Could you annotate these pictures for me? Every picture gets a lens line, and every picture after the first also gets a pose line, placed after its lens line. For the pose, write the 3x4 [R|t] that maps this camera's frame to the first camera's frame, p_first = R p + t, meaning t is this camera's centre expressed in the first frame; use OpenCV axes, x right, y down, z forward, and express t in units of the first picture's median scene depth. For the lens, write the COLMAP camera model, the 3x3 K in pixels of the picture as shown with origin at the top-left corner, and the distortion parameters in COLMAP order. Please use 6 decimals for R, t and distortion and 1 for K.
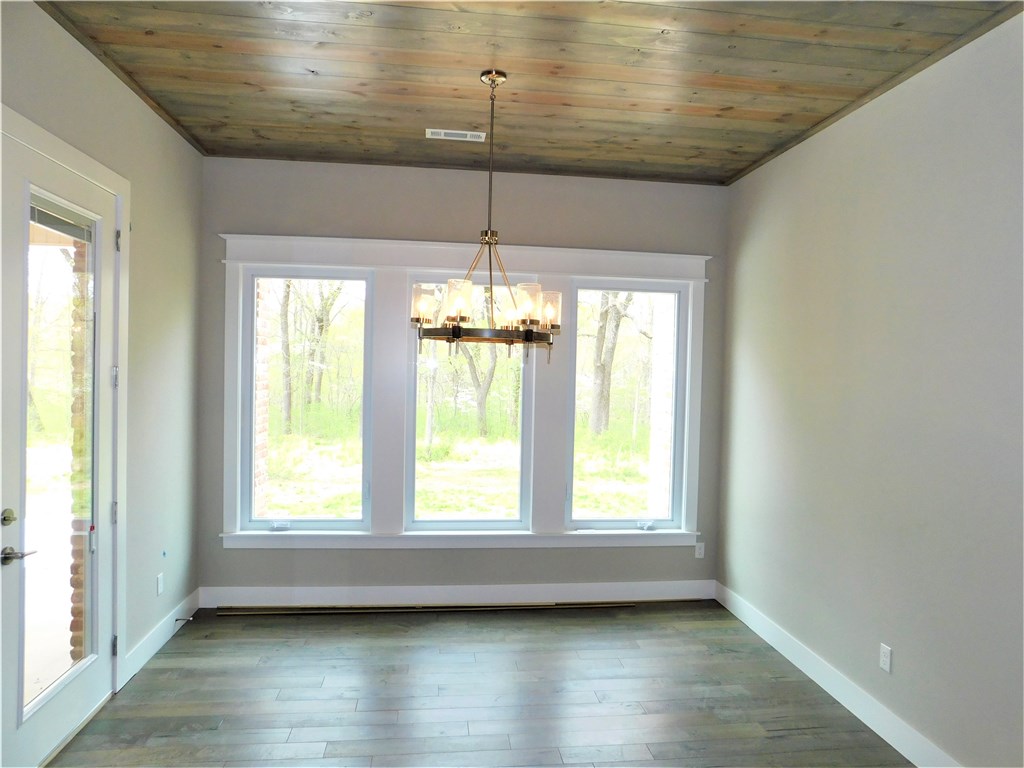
lens RADIAL K [[683.7, 0, 518.2], [0, 683.7, 383.7], [0, 0, 1]] dist [-0.039047, 0.018750]
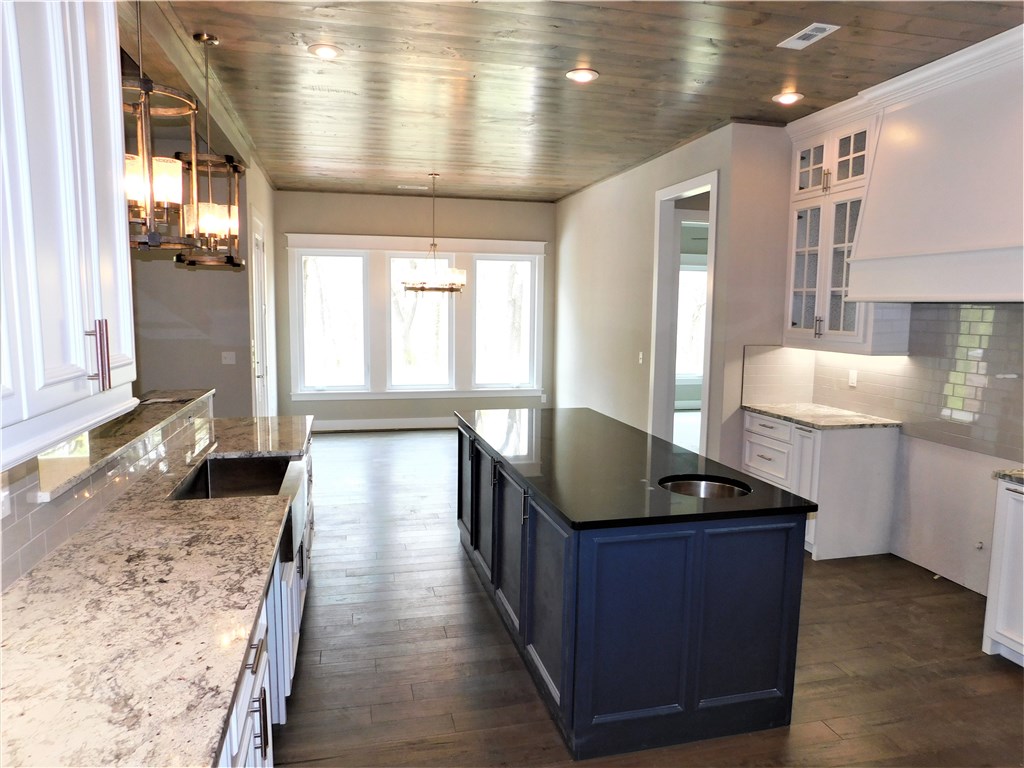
lens RADIAL K [[683.7, 0, 510.3], [0, 683.7, 387.3], [0, 0, 1]] dist [-0.039047, 0.018750]
pose [[0.994267, -0.024868, 0.103995, -0.025132], [0.014361, 0.994825, 0.100582, 0.022084], [-0.105958, -0.098512, 0.989479, -0.941021]]
